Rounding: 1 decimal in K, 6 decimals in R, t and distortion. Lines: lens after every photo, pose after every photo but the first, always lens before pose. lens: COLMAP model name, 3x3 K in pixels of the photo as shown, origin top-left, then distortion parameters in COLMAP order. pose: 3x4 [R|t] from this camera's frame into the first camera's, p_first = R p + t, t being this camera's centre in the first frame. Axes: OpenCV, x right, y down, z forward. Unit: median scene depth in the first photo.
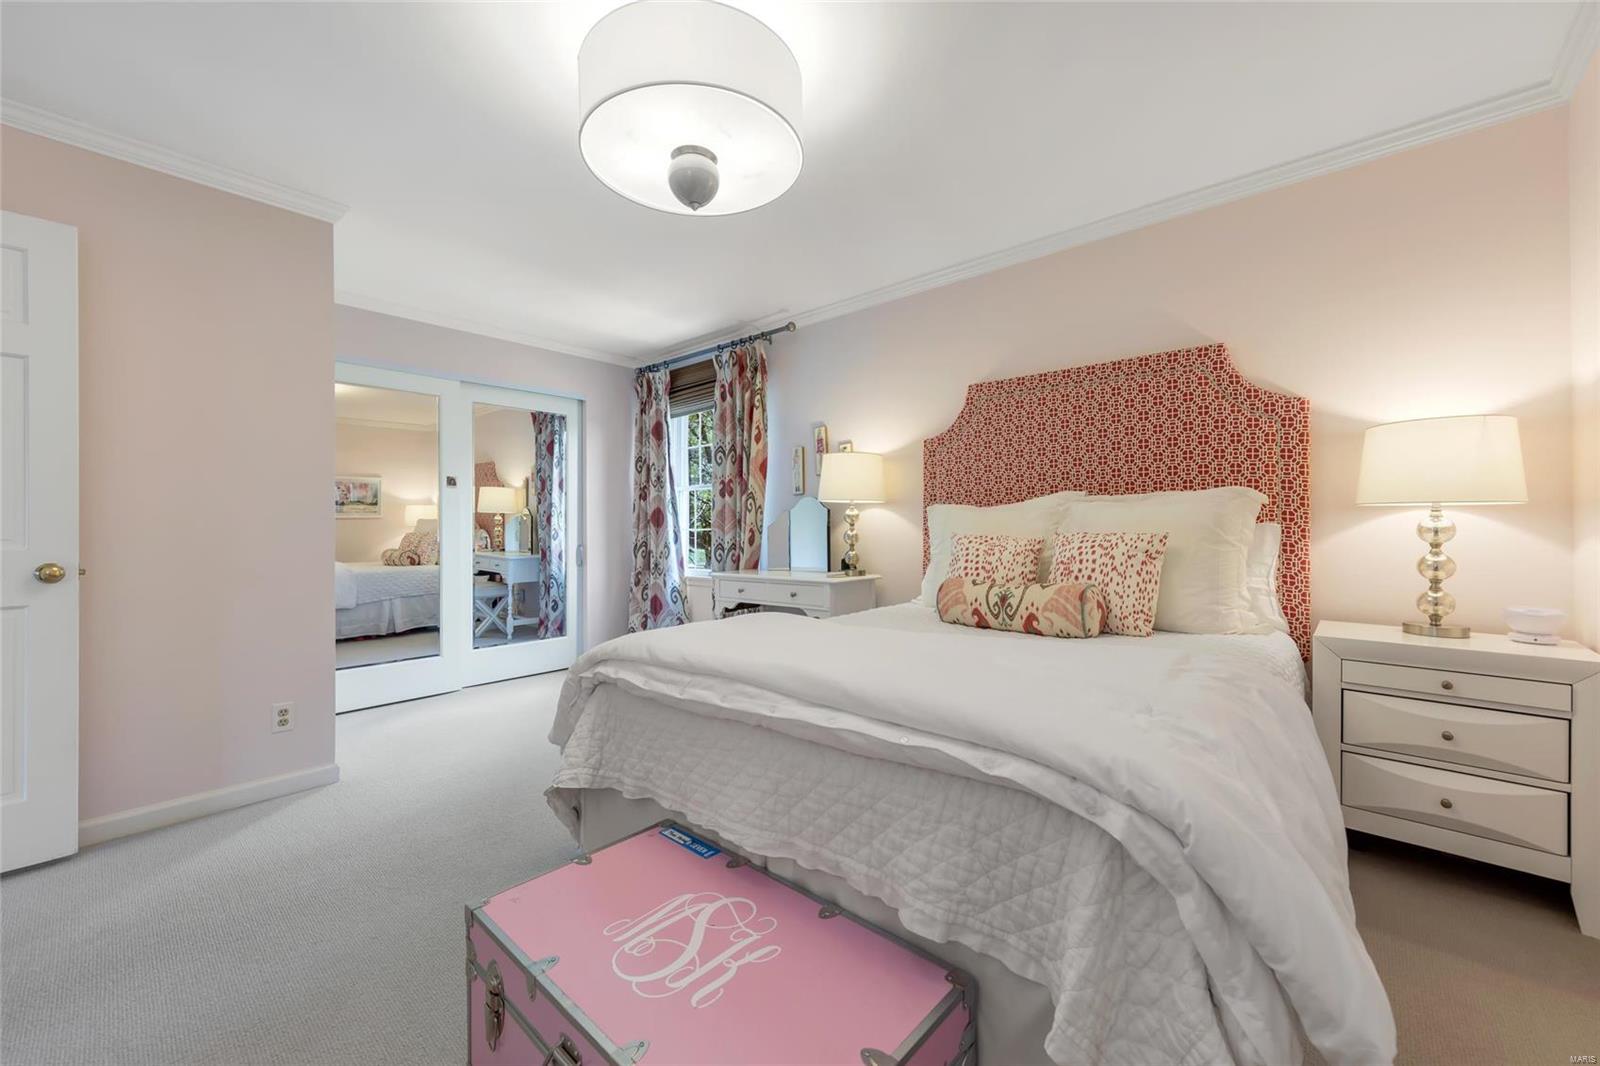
lens RADIAL K [[630.2, 0, 797.1], [0, 630.2, 527.5], [0, 0, 1]] dist [0.010933, -0.000738]
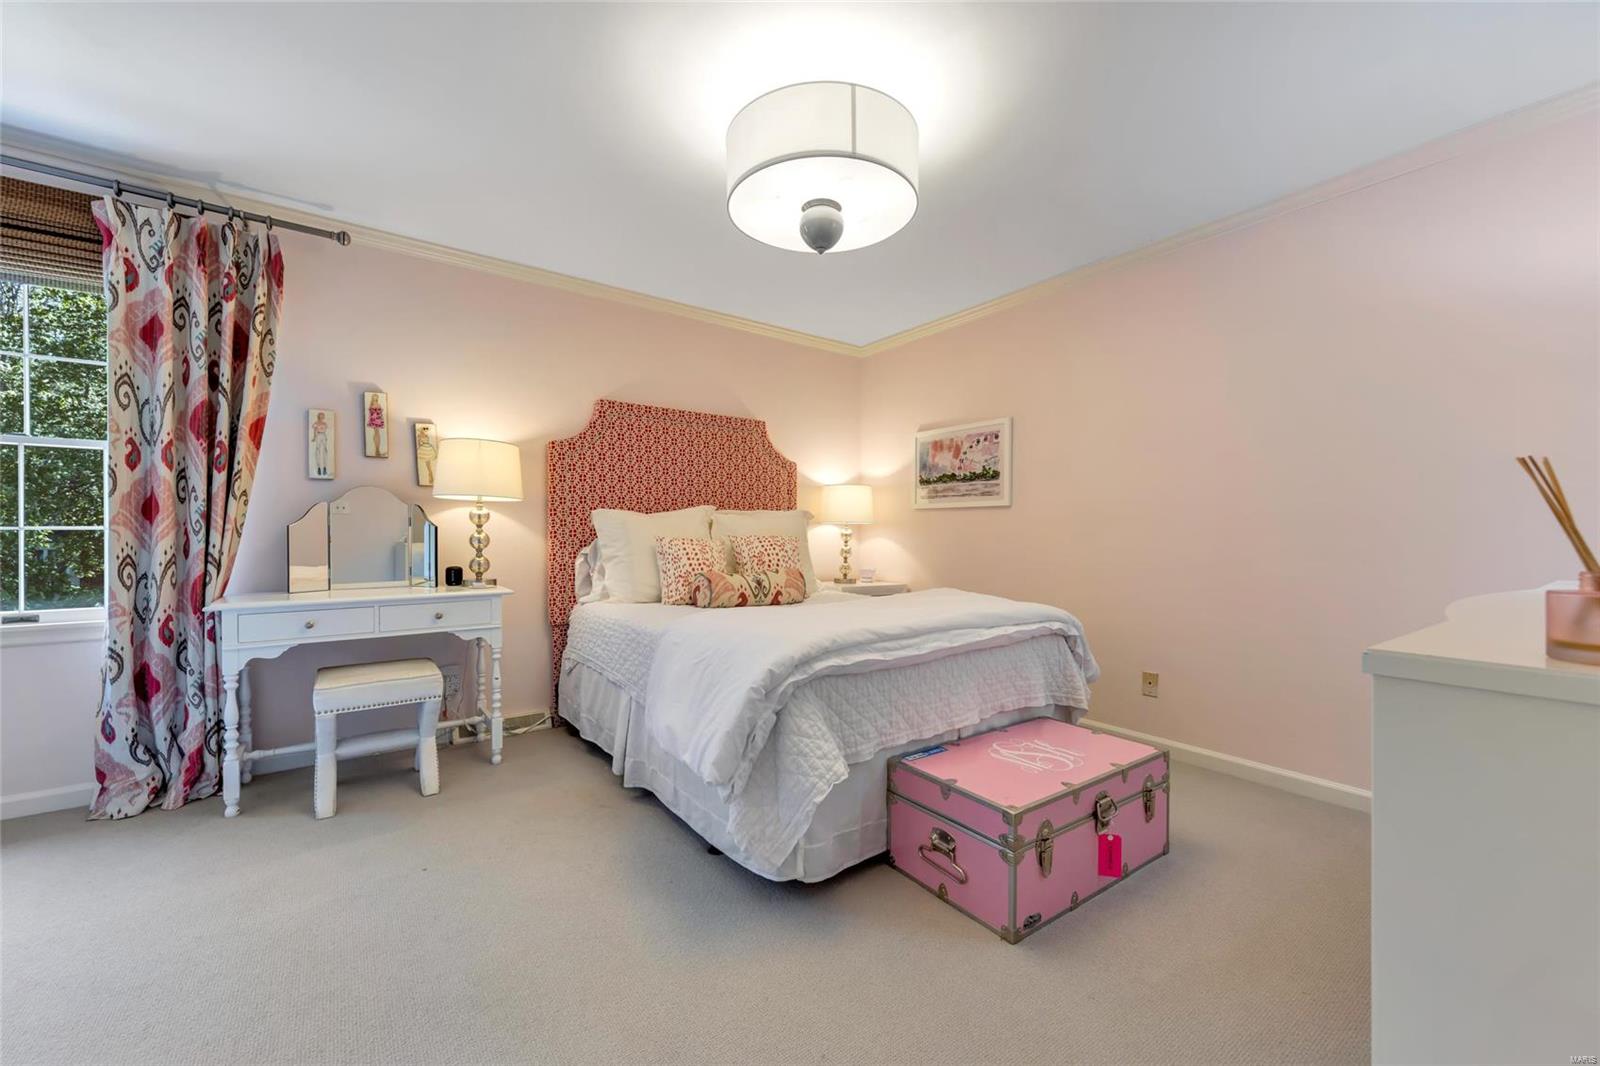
lens RADIAL K [[630.2, 0, 801.2], [0, 630.2, 540.1], [0, 0, 1]] dist [0.010933, -0.000738]
pose [[0.209165, -0.002912, 0.977876, -0.965724], [-0.008602, 0.999951, 0.004818, 0.010415], [-0.977843, -0.009420, 0.209130, 0.590458]]
